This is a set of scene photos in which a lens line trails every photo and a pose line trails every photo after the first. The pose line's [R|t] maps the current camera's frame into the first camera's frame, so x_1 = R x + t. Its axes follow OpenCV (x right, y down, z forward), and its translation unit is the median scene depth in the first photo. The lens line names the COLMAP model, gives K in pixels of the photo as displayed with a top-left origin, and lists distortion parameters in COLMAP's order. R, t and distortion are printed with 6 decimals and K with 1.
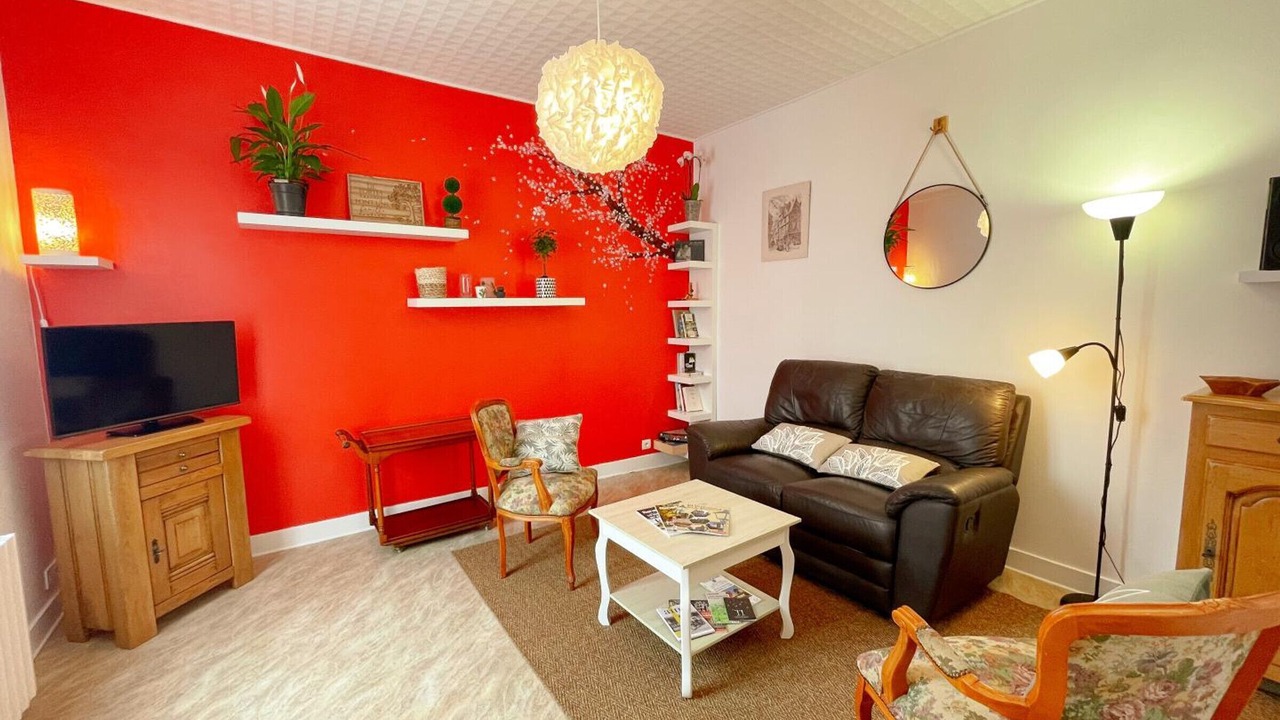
lens RADIAL K [[517.0, 0, 639.1], [0, 517.0, 362.0], [0, 0, 1]] dist [-0.002113, -0.001189]
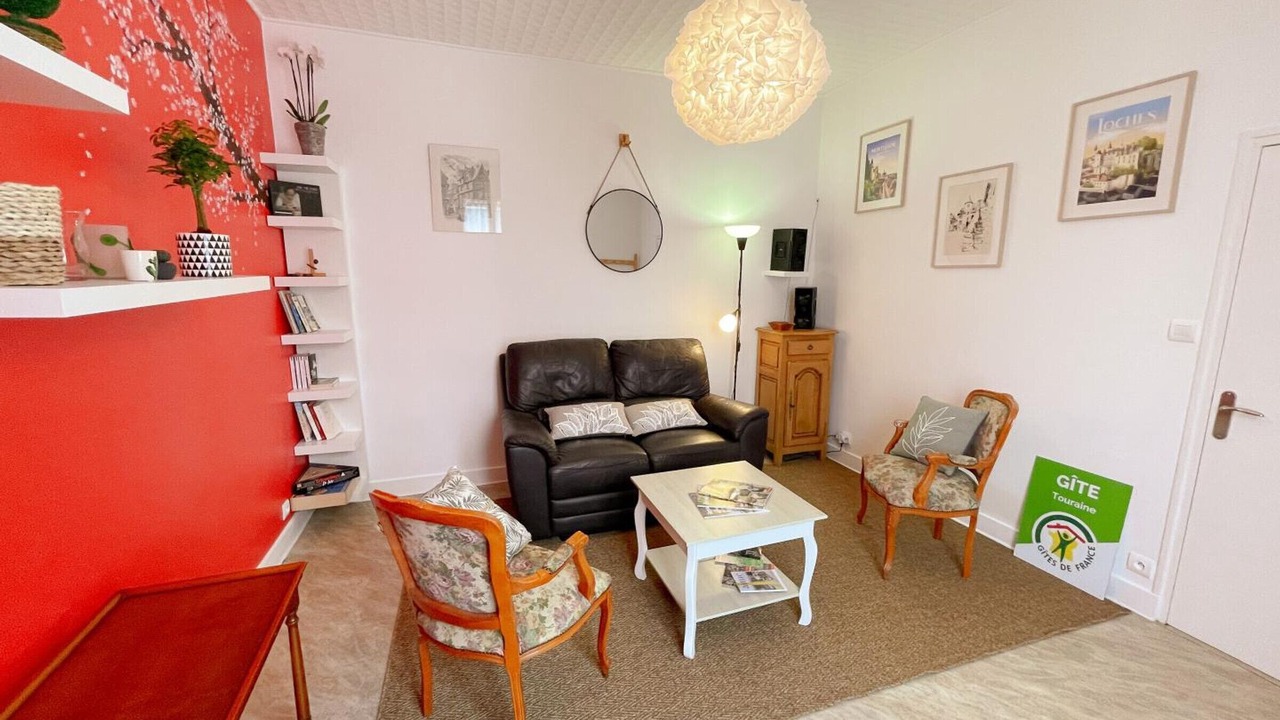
lens RADIAL K [[517.0, 0, 639.1], [0, 517.0, 362.0], [0, 0, 1]] dist [-0.002113, -0.001189]
pose [[0.269826, -0.156577, 0.950094, -0.517930], [0.088309, 0.986556, 0.137506, -0.075587], [-0.958851, 0.046799, 0.280025, 0.489732]]
